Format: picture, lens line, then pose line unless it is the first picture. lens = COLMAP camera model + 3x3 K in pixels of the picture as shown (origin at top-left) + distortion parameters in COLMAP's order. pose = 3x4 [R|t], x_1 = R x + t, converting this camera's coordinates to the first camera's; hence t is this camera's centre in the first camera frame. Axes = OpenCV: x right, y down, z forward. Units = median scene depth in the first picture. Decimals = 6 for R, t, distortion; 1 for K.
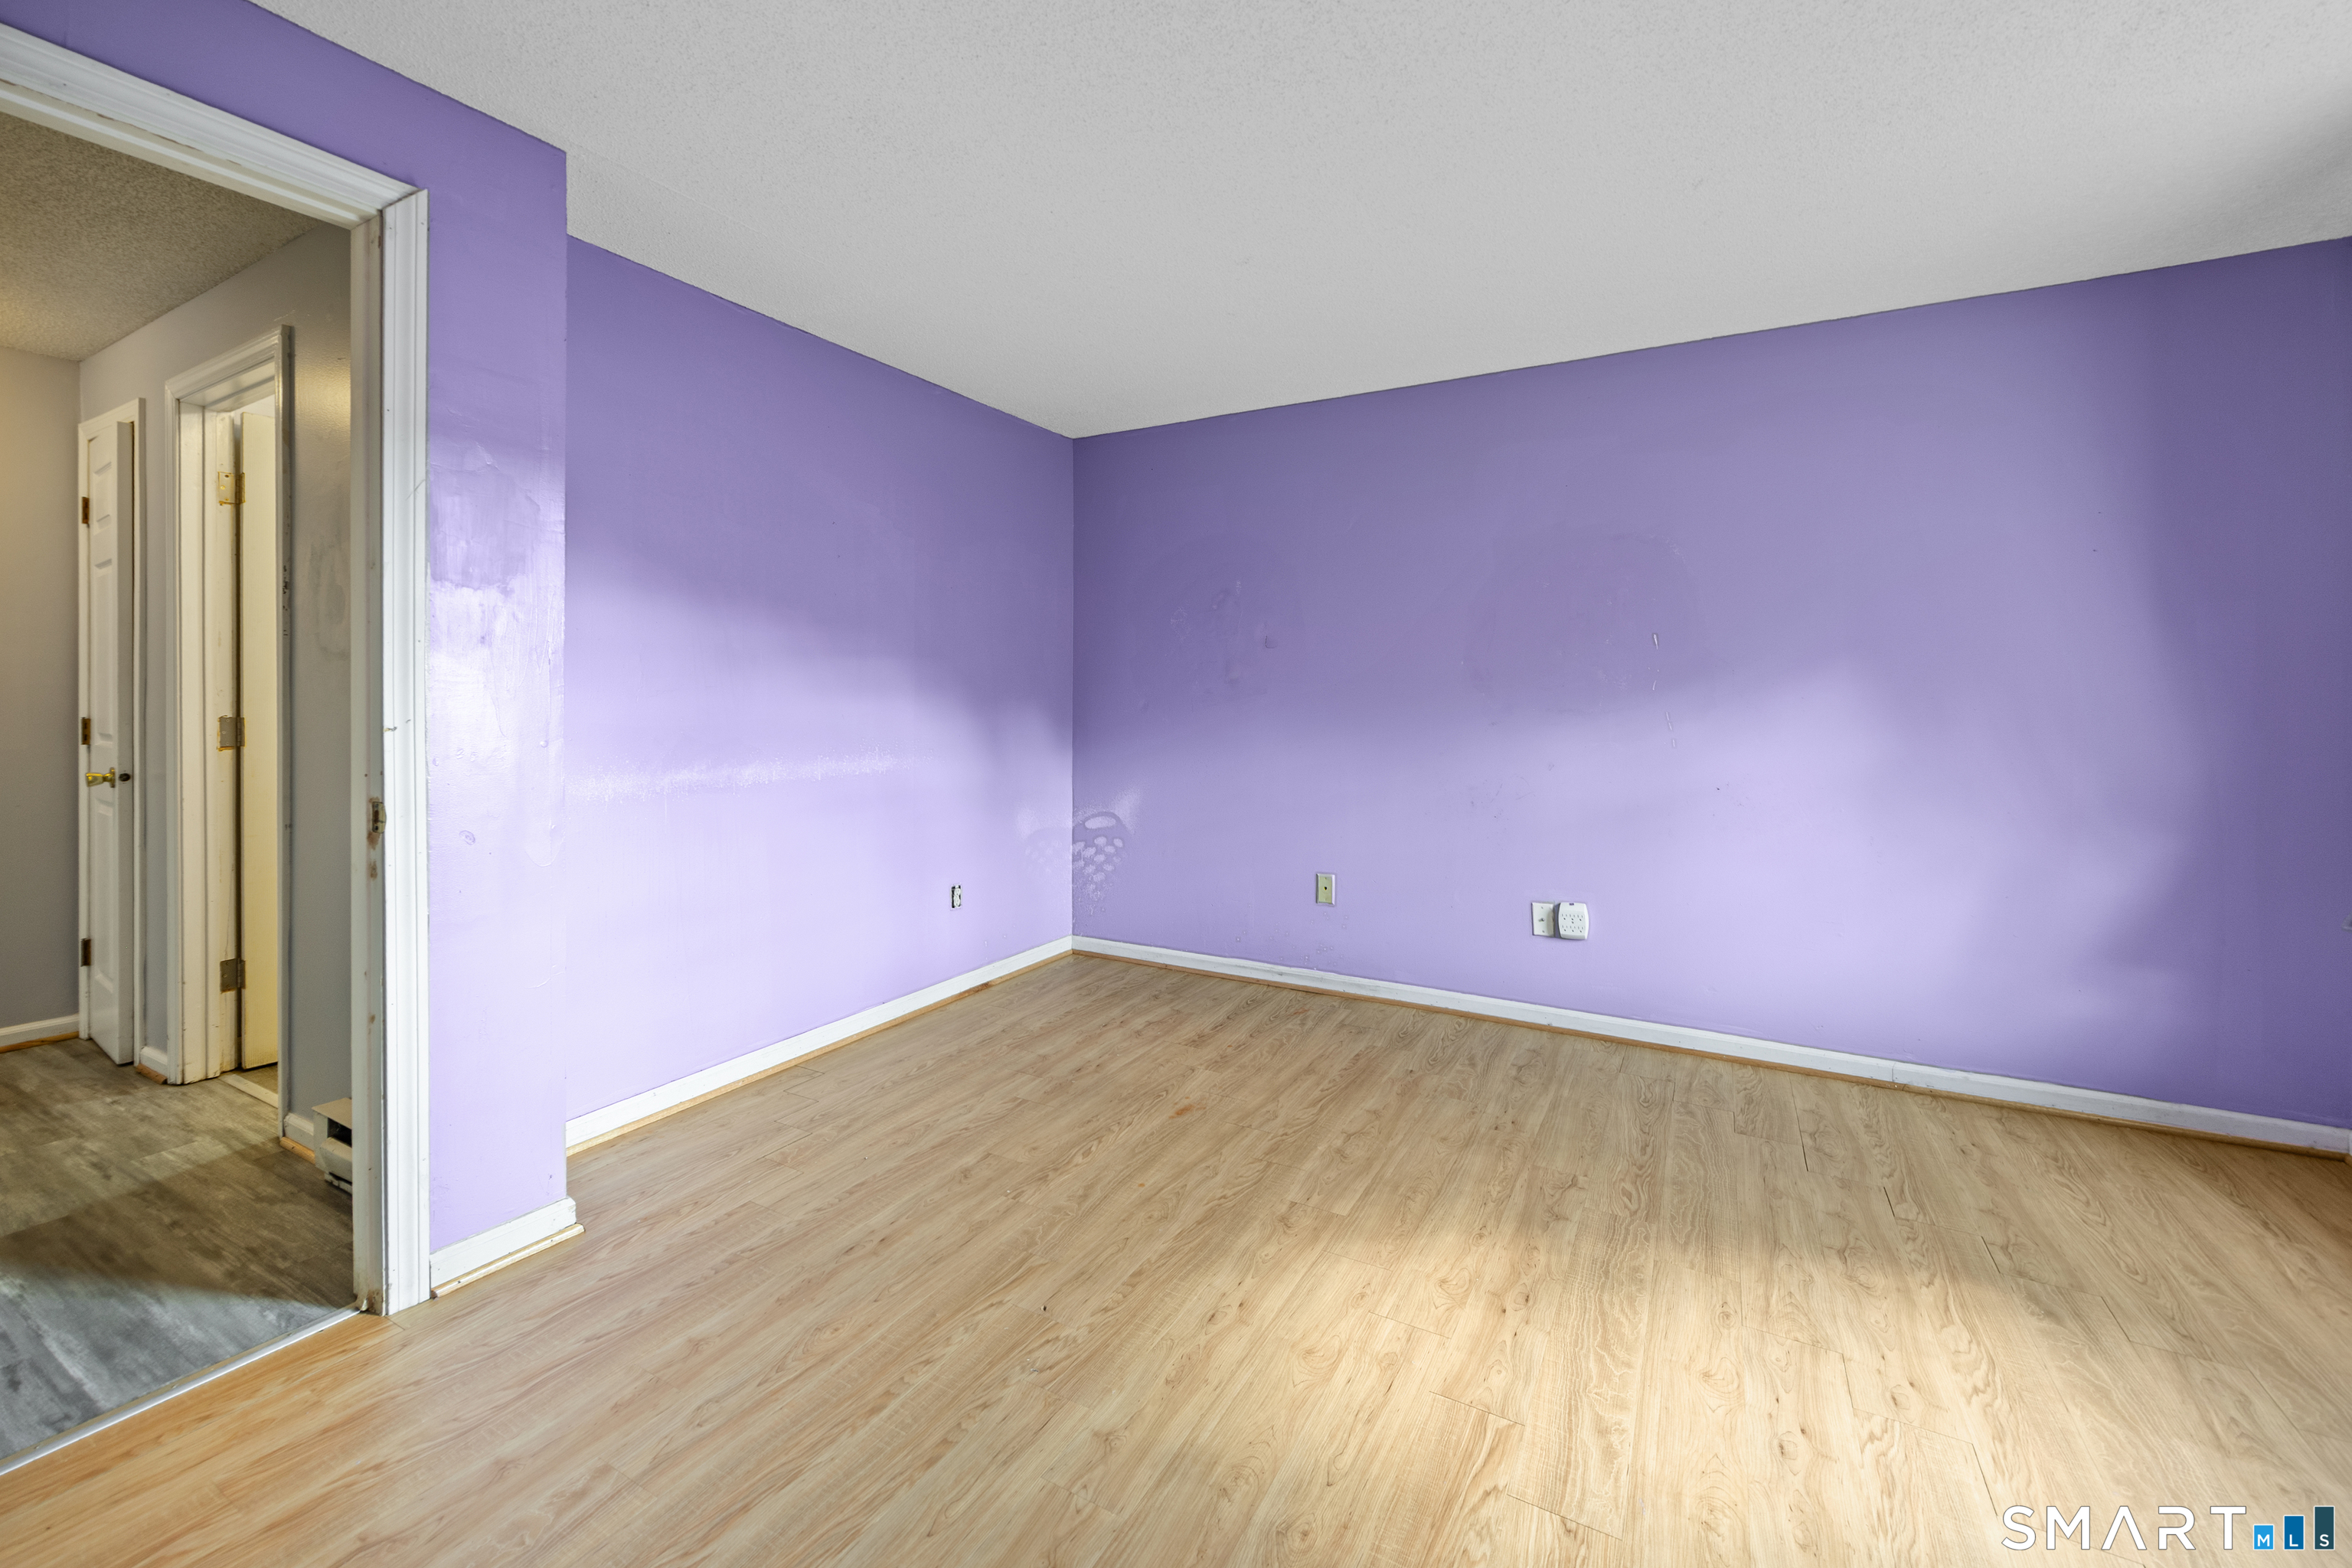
lens RADIAL K [[950.3, 0, 1177.8], [0, 950.3, 699.7], [0, 0, 1]] dist [-0.006503, -0.000418]
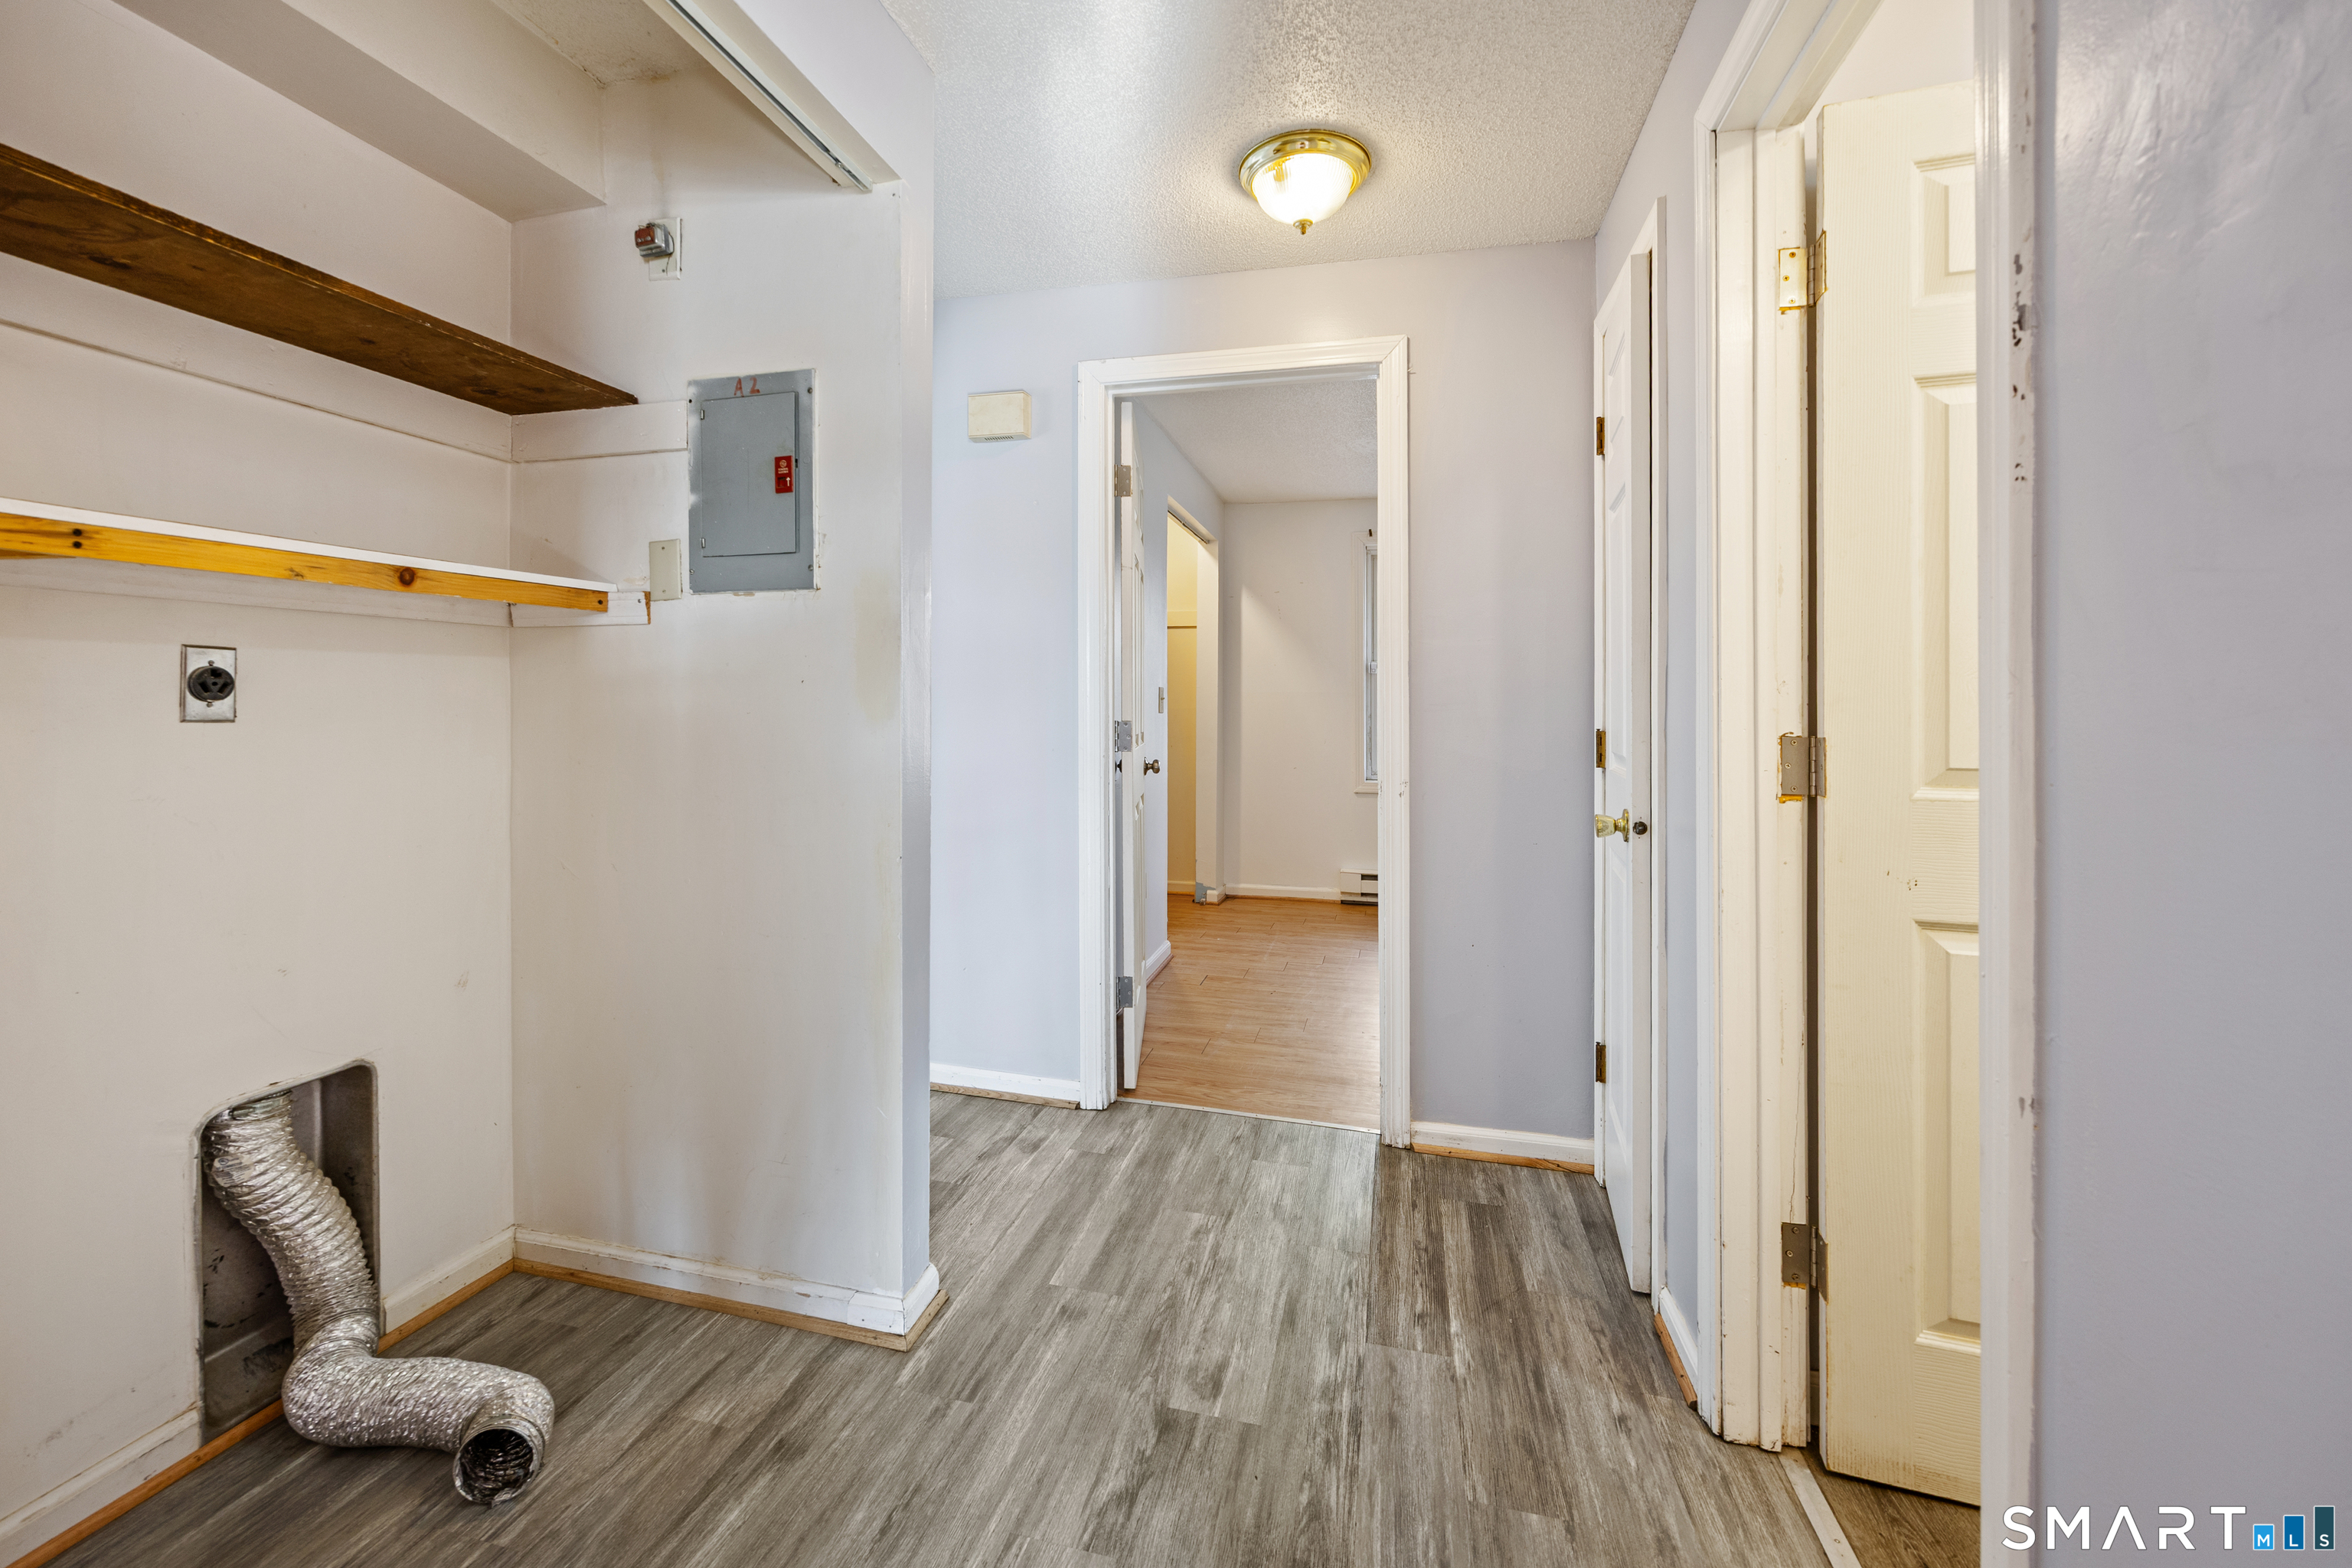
lens RADIAL K [[1021.2, 0, 1114.1], [0, 1021.2, 719.7], [0, 0, 1]] dist [0.004659, 0.000296]
pose [[0.238549, 0.008080, -0.971097, -0.572703], [0.004863, 0.999943, 0.009515, 0.003258], [0.971118, -0.006992, 0.238496, 0.526877]]
